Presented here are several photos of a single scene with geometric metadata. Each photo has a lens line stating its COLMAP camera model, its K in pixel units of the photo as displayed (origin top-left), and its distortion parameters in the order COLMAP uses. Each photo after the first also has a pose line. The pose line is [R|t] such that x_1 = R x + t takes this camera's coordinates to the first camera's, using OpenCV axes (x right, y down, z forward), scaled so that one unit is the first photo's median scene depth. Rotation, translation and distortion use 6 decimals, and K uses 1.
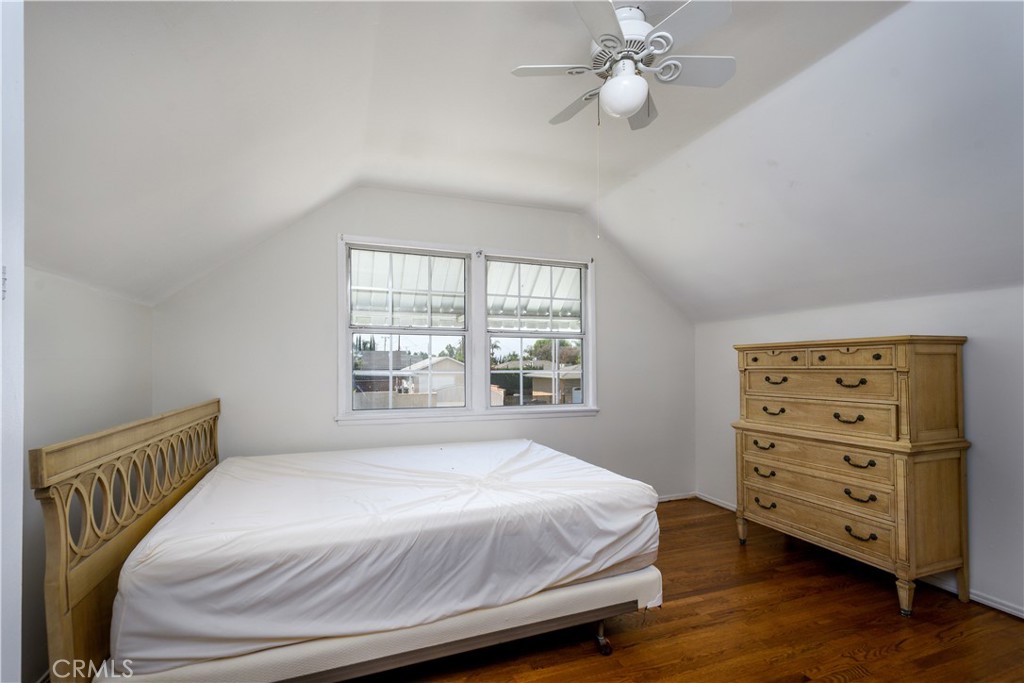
lens RADIAL K [[471.6, 0, 507.7], [0, 471.6, 365.4], [0, 0, 1]] dist [0.020269, -0.000113]
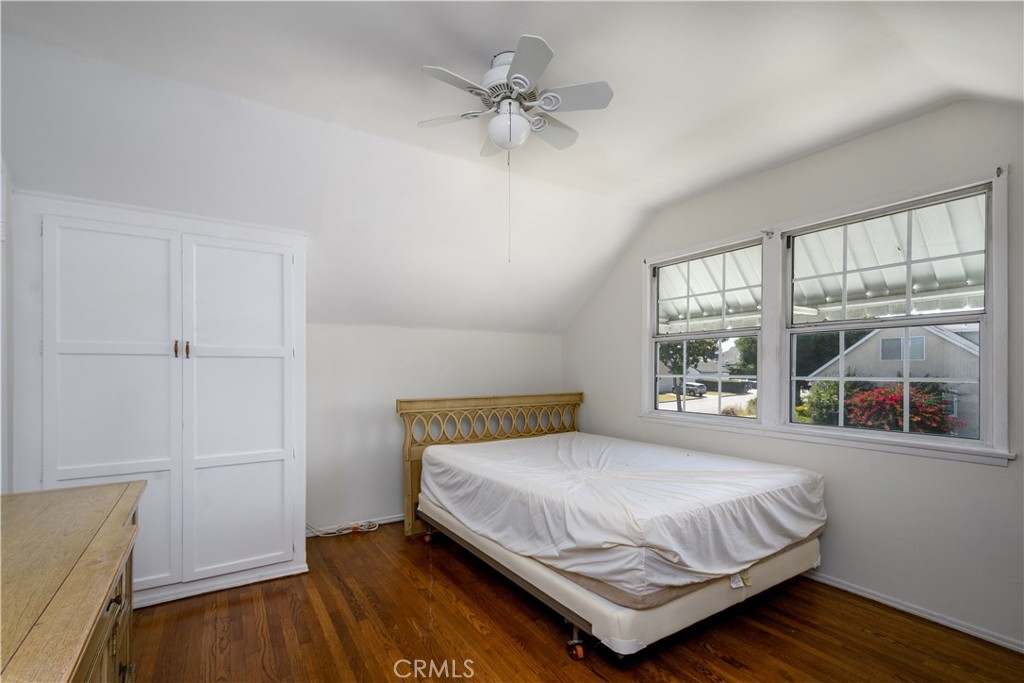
lens RADIAL K [[471.6, 0, 494.7], [0, 471.6, 369.1], [0, 0, 1]] dist [0.020269, -0.000113]
pose [[0.163966, -0.000252, -0.986466, 1.110215], [0.002541, 0.999997, 0.000167, -0.005723], [0.986463, -0.002534, 0.163966, 0.634077]]
